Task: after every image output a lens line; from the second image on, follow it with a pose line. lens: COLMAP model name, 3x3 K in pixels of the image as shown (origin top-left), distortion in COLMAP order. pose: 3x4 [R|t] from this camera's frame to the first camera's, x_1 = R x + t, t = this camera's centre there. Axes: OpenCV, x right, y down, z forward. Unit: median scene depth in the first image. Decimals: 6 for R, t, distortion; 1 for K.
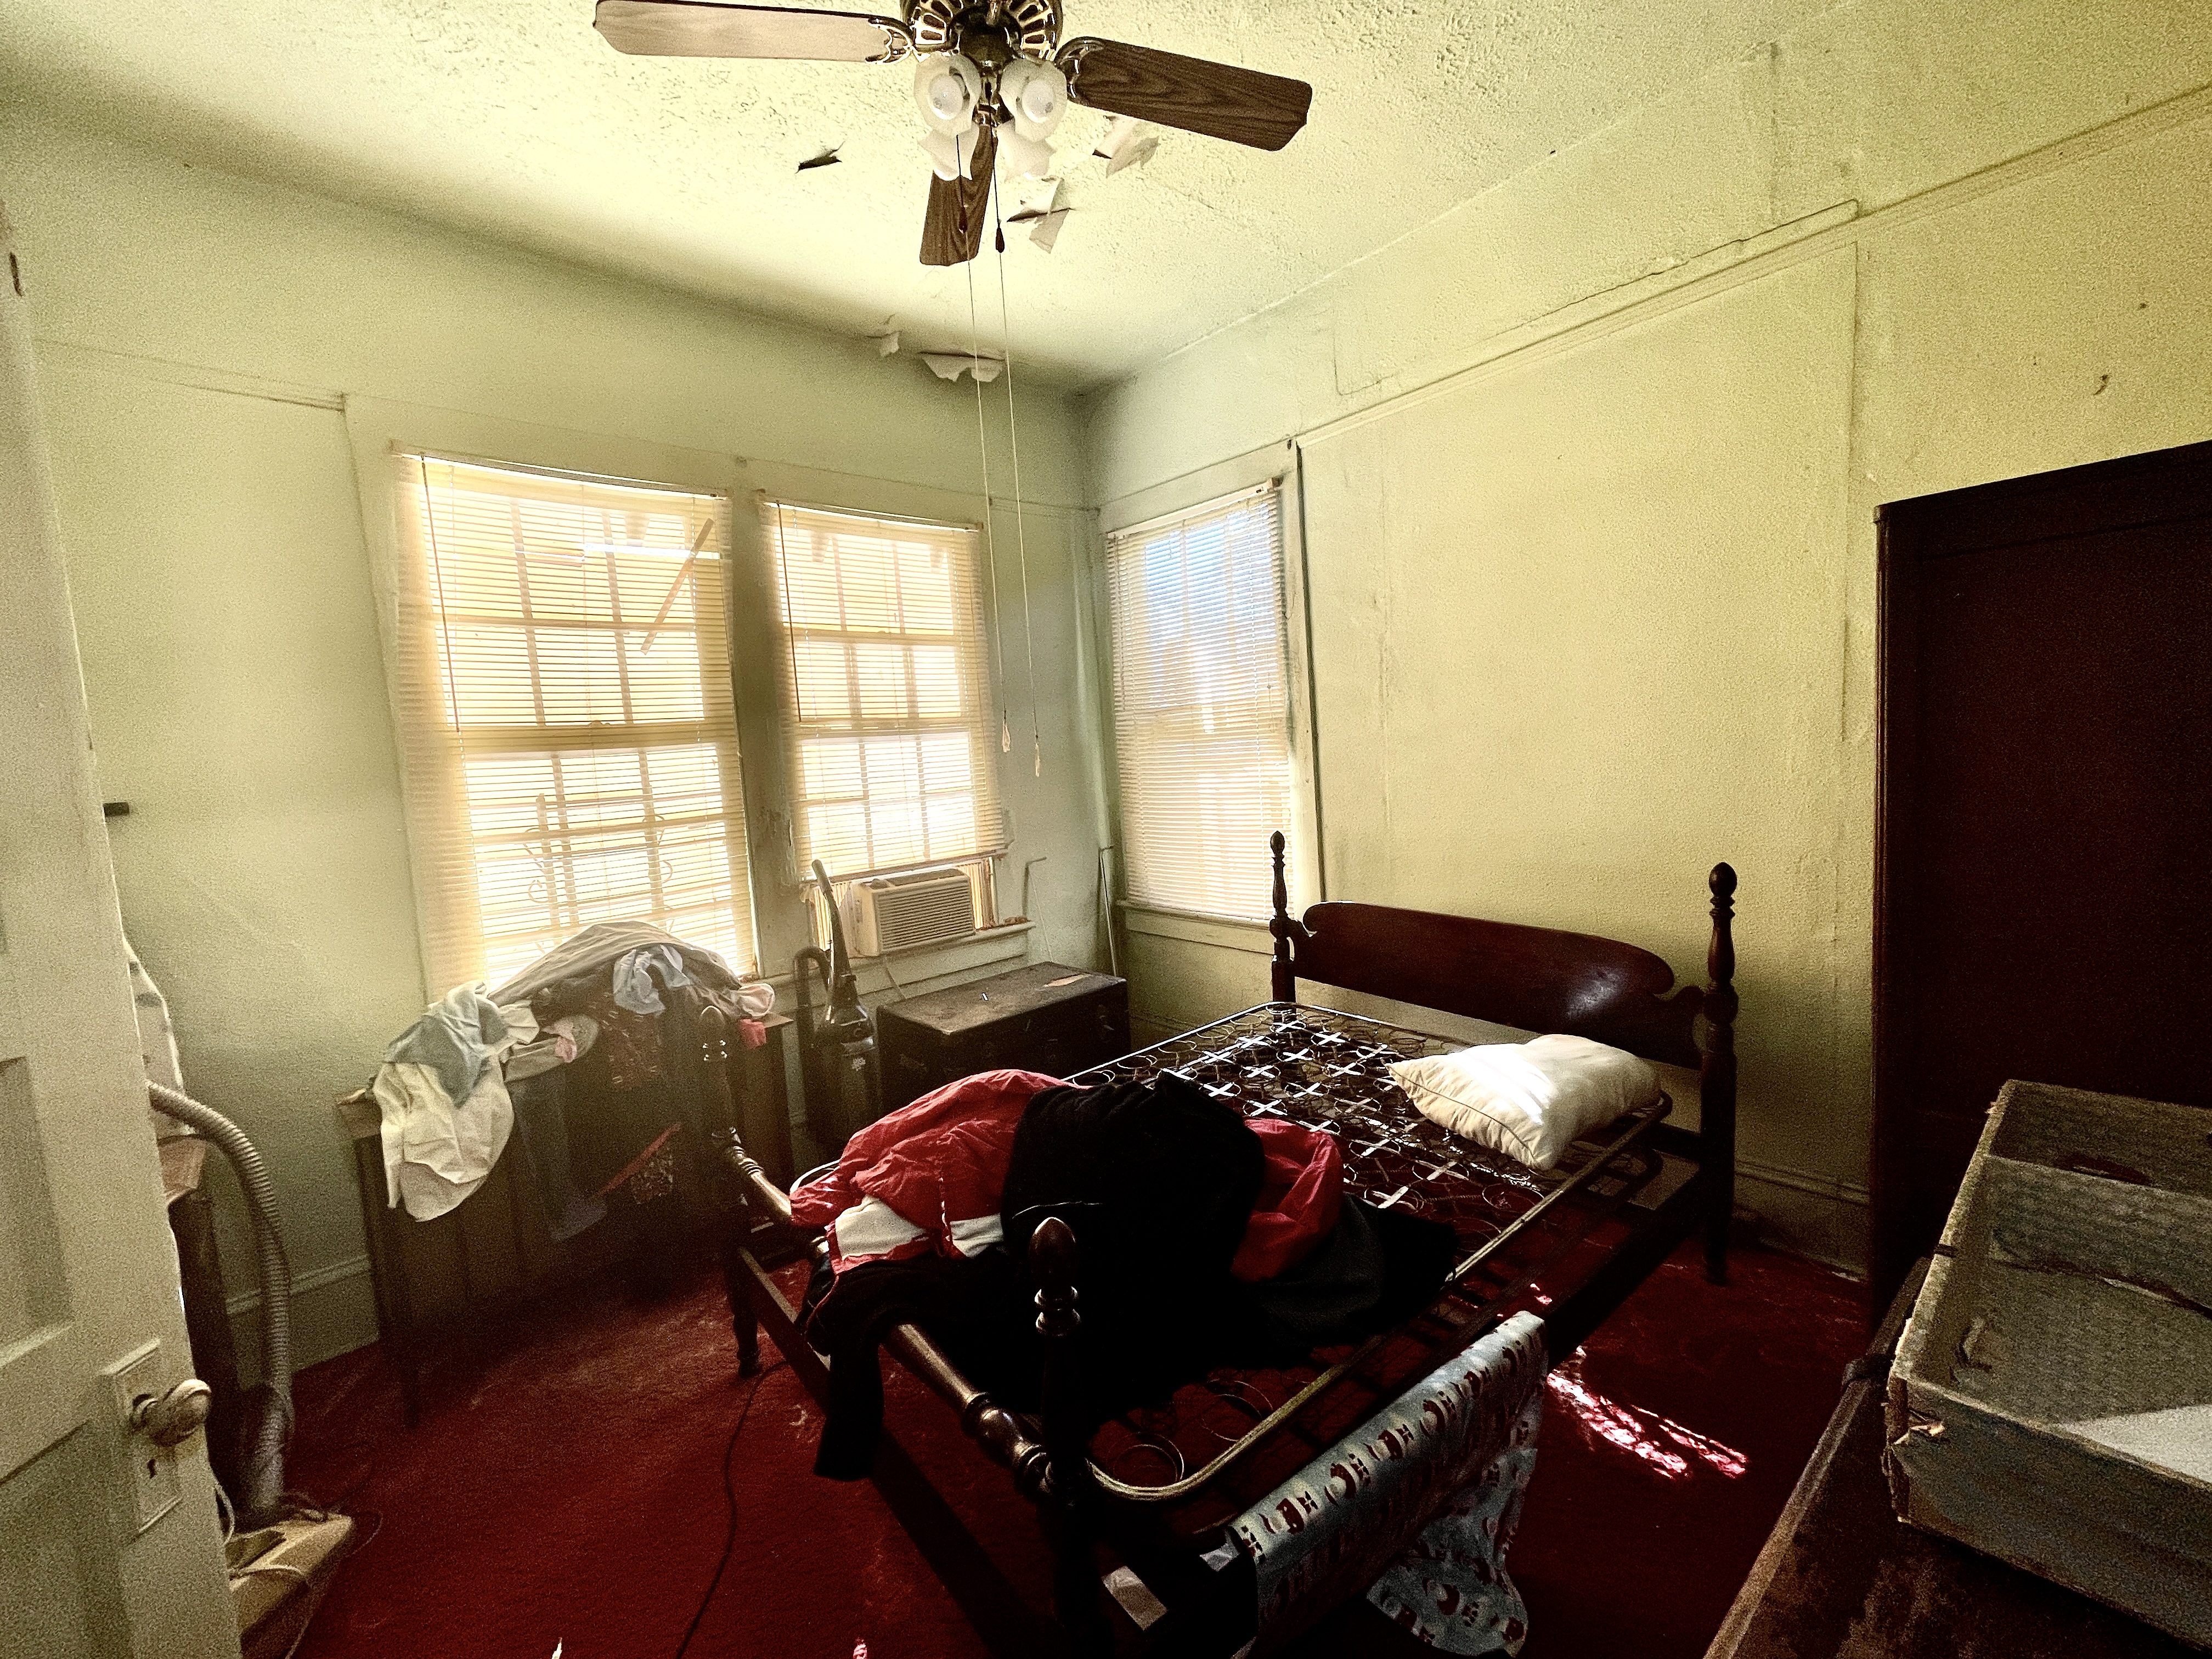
lens RADIAL K [[898.3, 0, 1096.4], [0, 898.3, 829.4], [0, 0, 1]] dist [0.006066, -0.000197]
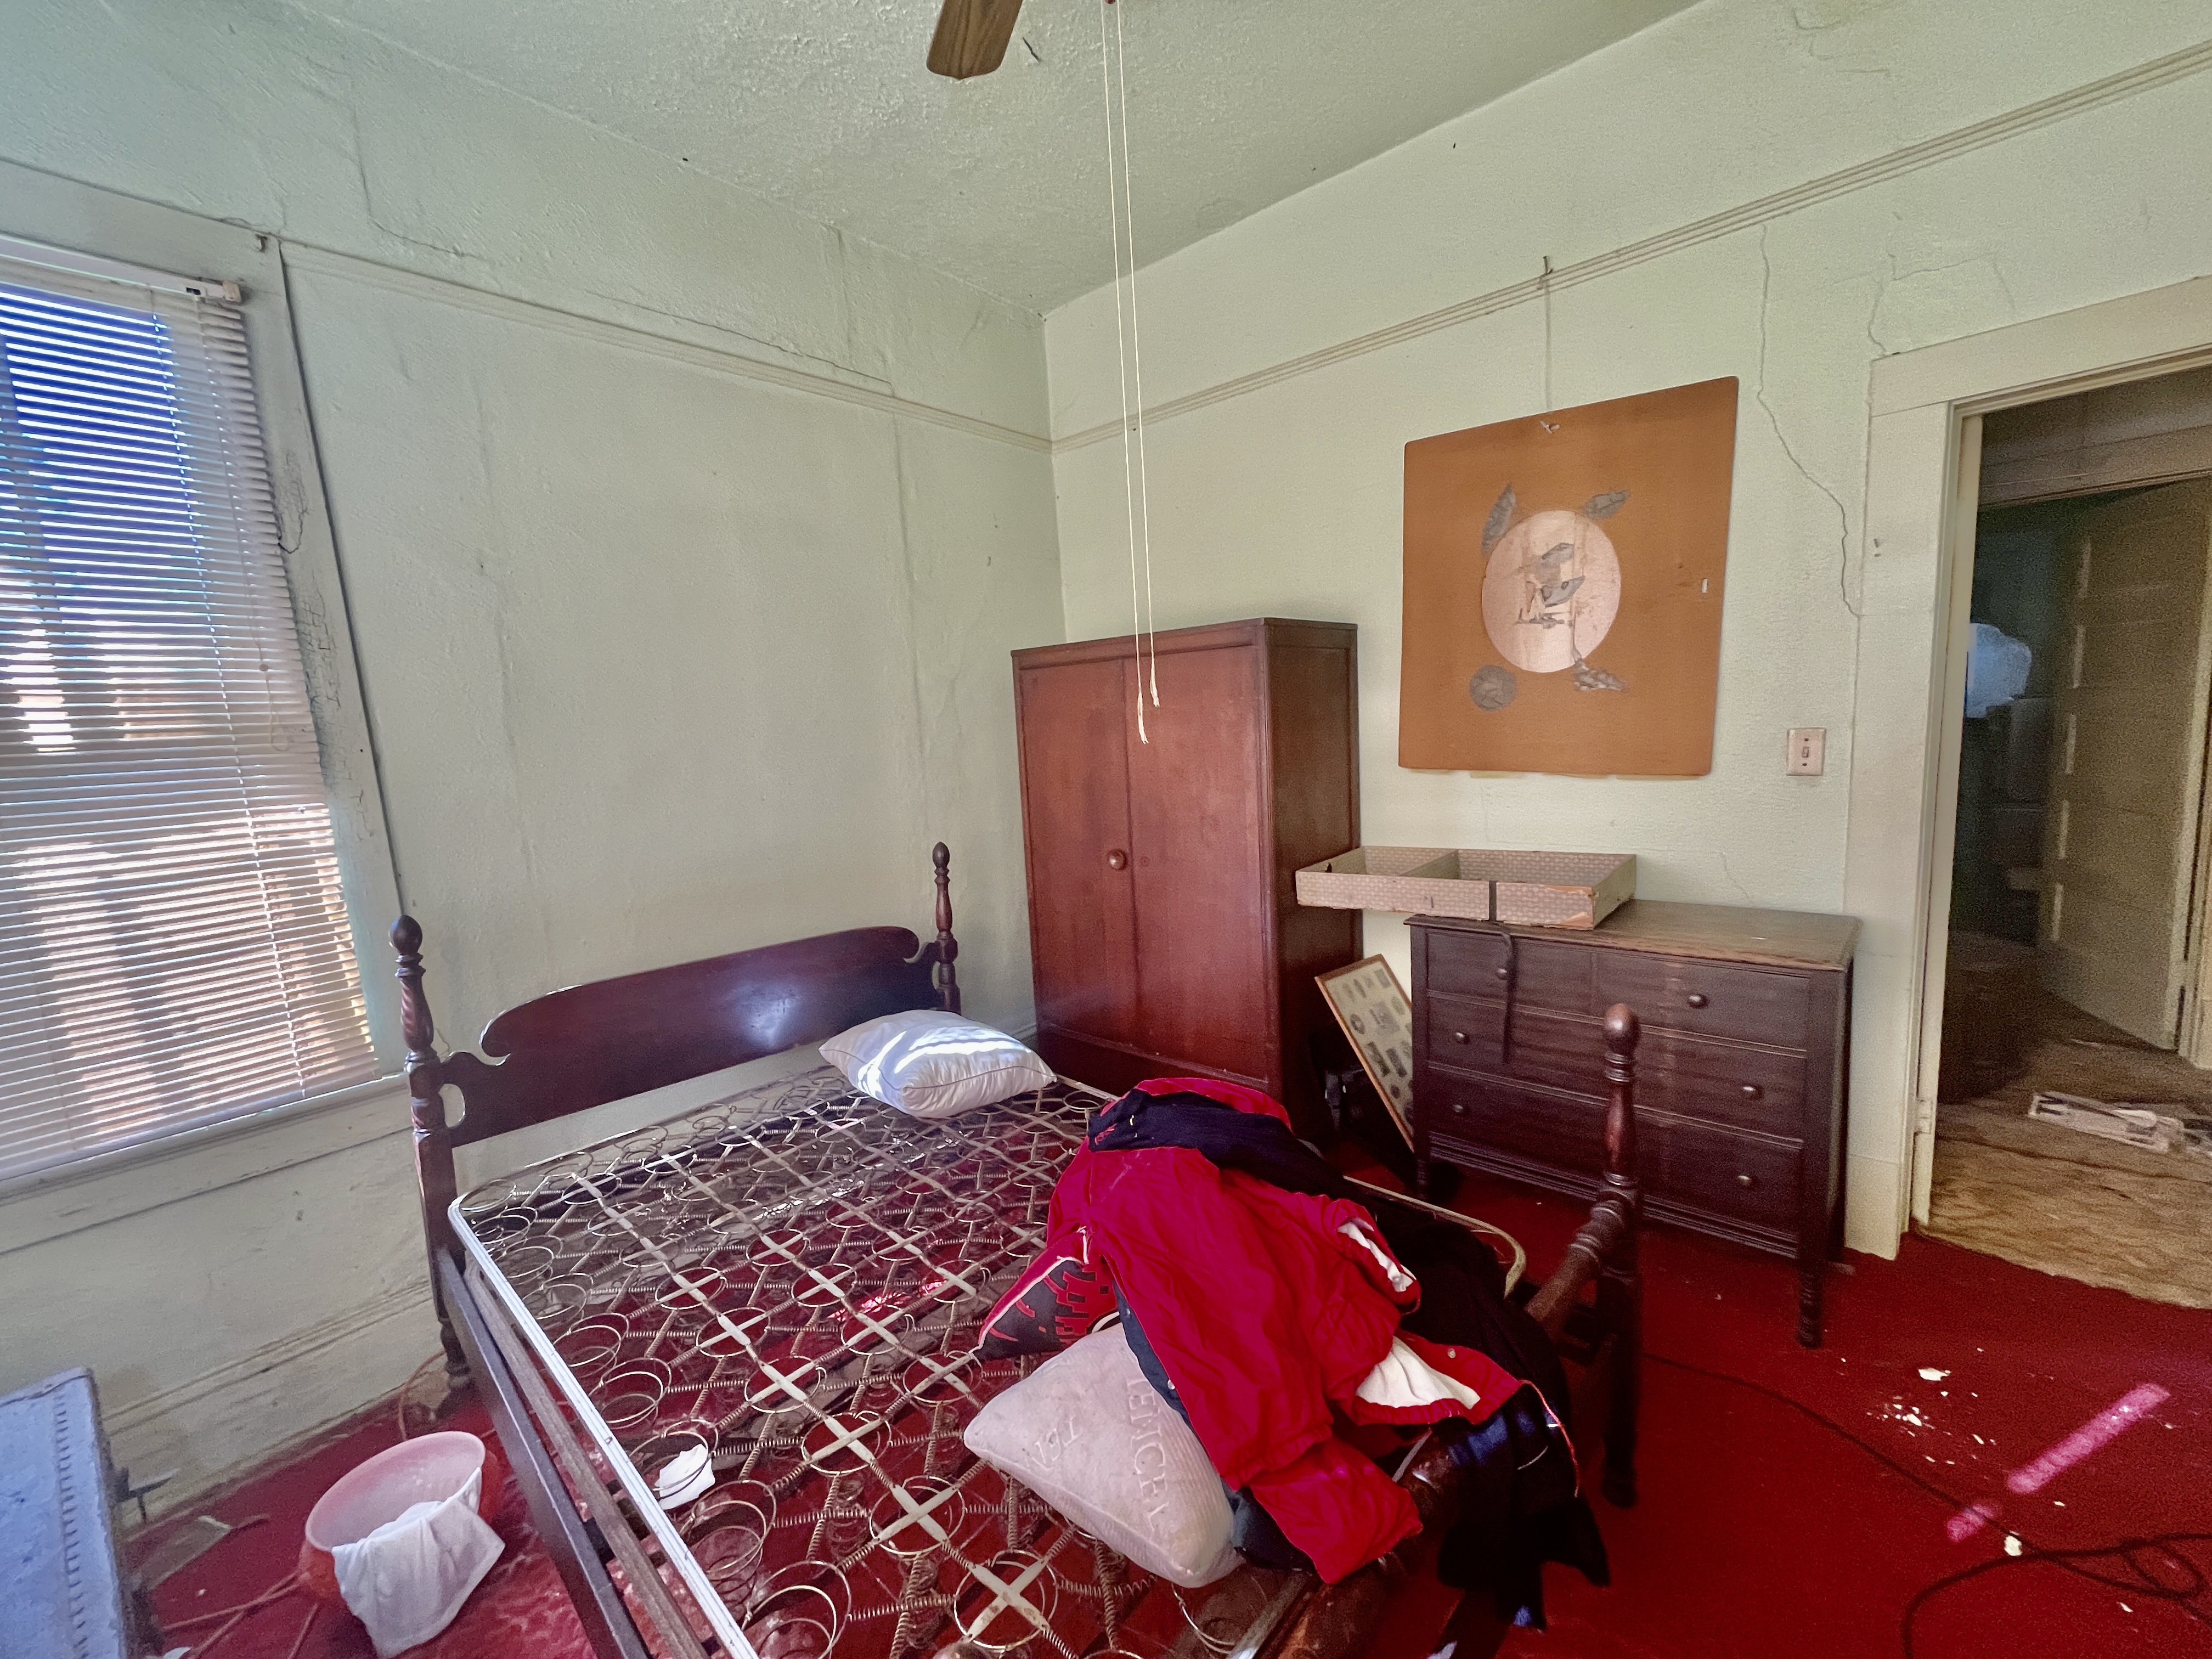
lens RADIAL K [[898.3, 0, 1096.4], [0, 898.3, 829.4], [0, 0, 1]] dist [0.006066, -0.000197]
pose [[-0.120421, -0.052352, 0.991342, -0.469568], [0.146858, 0.986682, 0.069945, -0.030859], [-0.981800, 0.154009, -0.111129, 0.664843]]
